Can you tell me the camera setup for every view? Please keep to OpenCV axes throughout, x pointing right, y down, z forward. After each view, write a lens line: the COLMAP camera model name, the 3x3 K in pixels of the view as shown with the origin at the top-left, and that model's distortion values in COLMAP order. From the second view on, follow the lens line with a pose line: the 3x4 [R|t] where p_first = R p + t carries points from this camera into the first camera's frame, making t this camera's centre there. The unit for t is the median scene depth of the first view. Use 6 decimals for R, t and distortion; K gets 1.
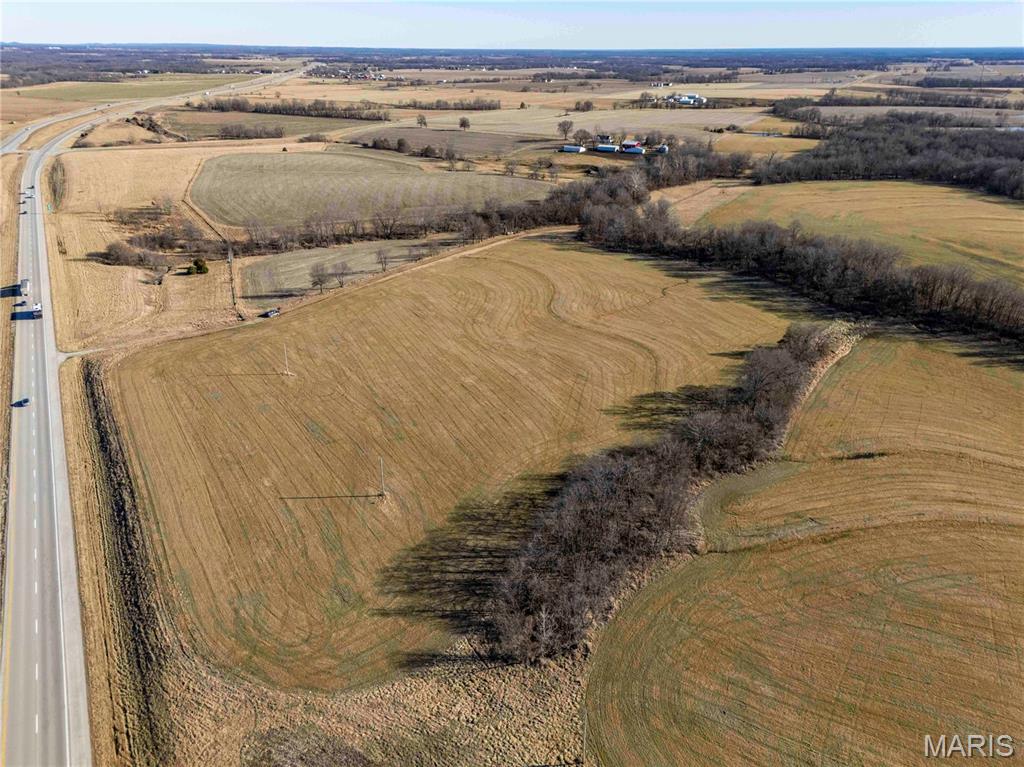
lens RADIAL K [[751.6, 0, 508.1], [0, 751.6, 383.9], [0, 0, 1]] dist [0.066421, -0.050047]
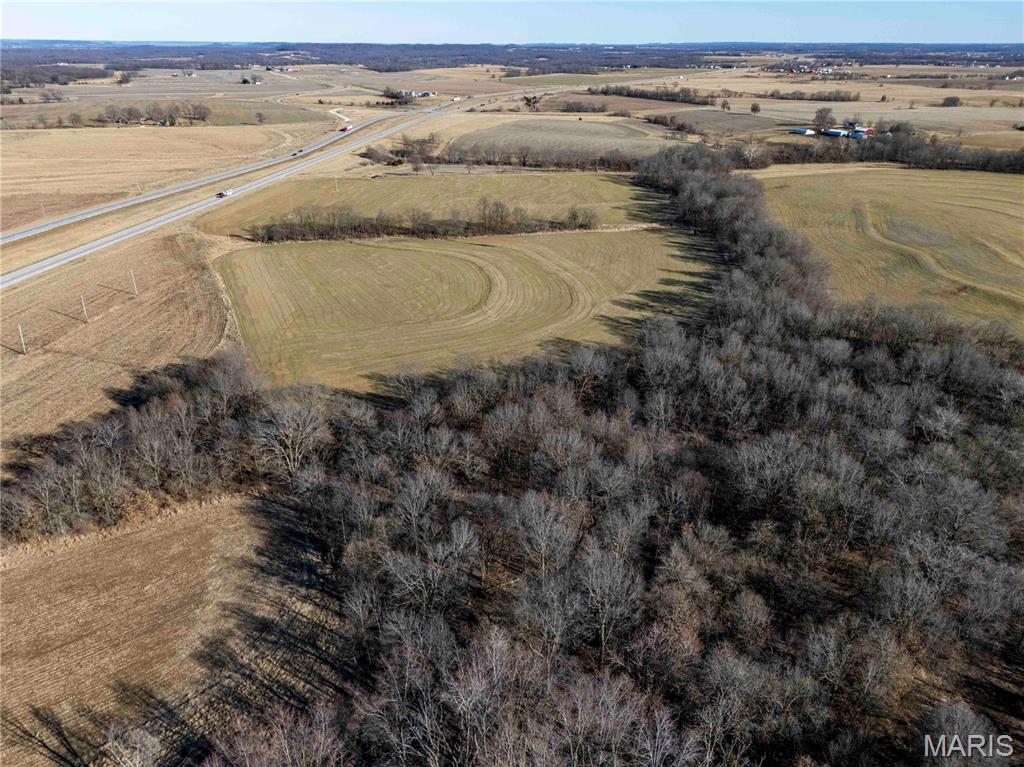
lens RADIAL K [[751.6, 0, 509.8], [0, 751.6, 382.7], [0, 0, 1]] dist [0.066421, -0.050047]
pose [[0.802738, 0.244832, -0.543754, 1.220989], [-0.244104, 0.966847, 0.074967, 0.201911], [0.544081, 0.072554, 0.835890, -0.441016]]
